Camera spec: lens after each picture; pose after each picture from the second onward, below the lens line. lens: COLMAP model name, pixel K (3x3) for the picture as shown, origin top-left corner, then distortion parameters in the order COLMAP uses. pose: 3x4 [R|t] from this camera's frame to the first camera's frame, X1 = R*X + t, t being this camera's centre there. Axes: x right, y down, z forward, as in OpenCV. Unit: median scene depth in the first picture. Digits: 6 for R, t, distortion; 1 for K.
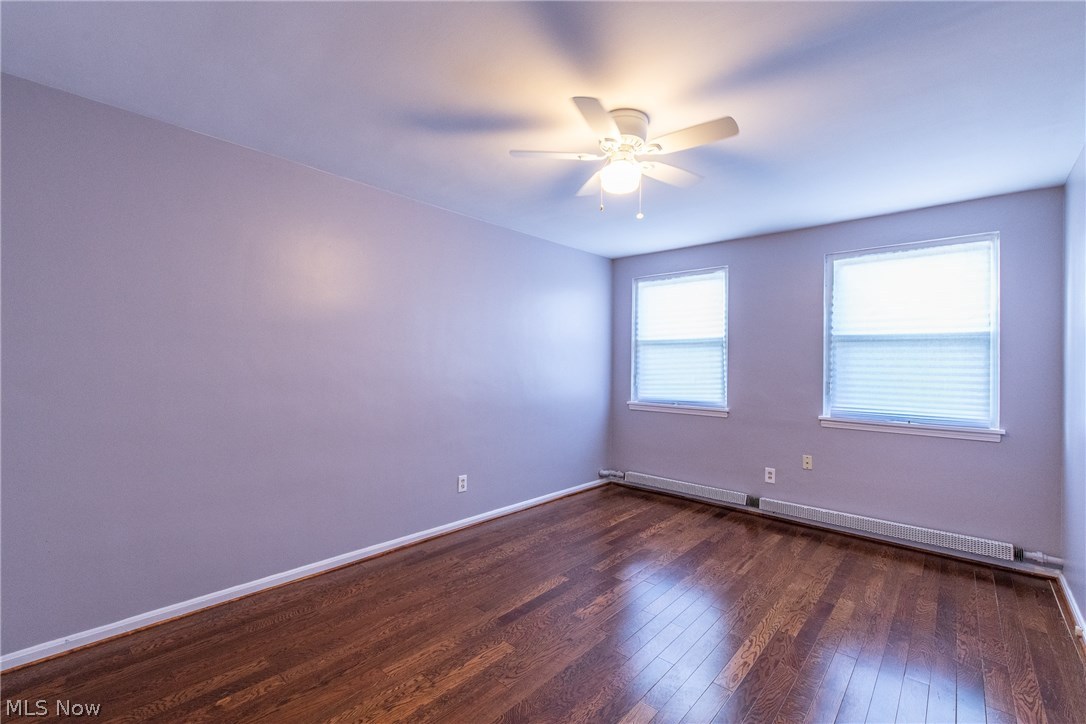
lens RADIAL K [[465.1, 0, 543.0], [0, 465.1, 362.0], [0, 0, 1]] dist [-0.000079, -0.000163]
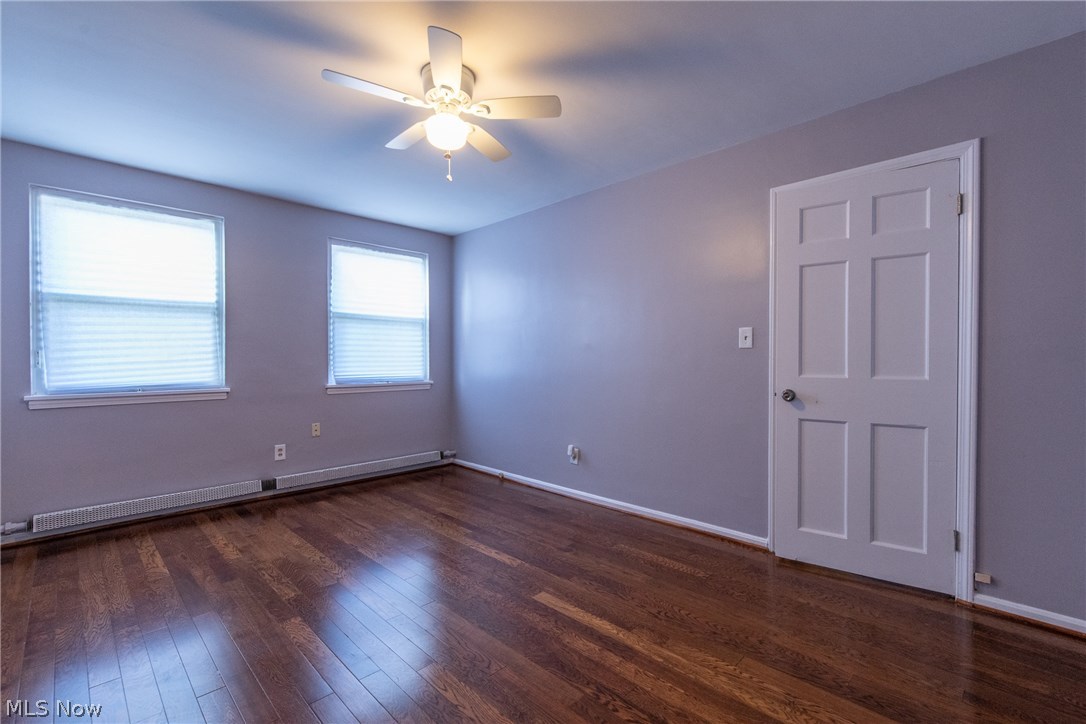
lens RADIAL K [[474.2, 0, 545.4], [0, 474.2, 361.7], [0, 0, 1]] dist [0.000259, -0.000032]
pose [[0.046981, -0.017045, 0.998750, -0.495845], [0.001844, 0.999854, 0.016977, 0.044624], [-0.998894, 0.001044, 0.047005, 0.440454]]
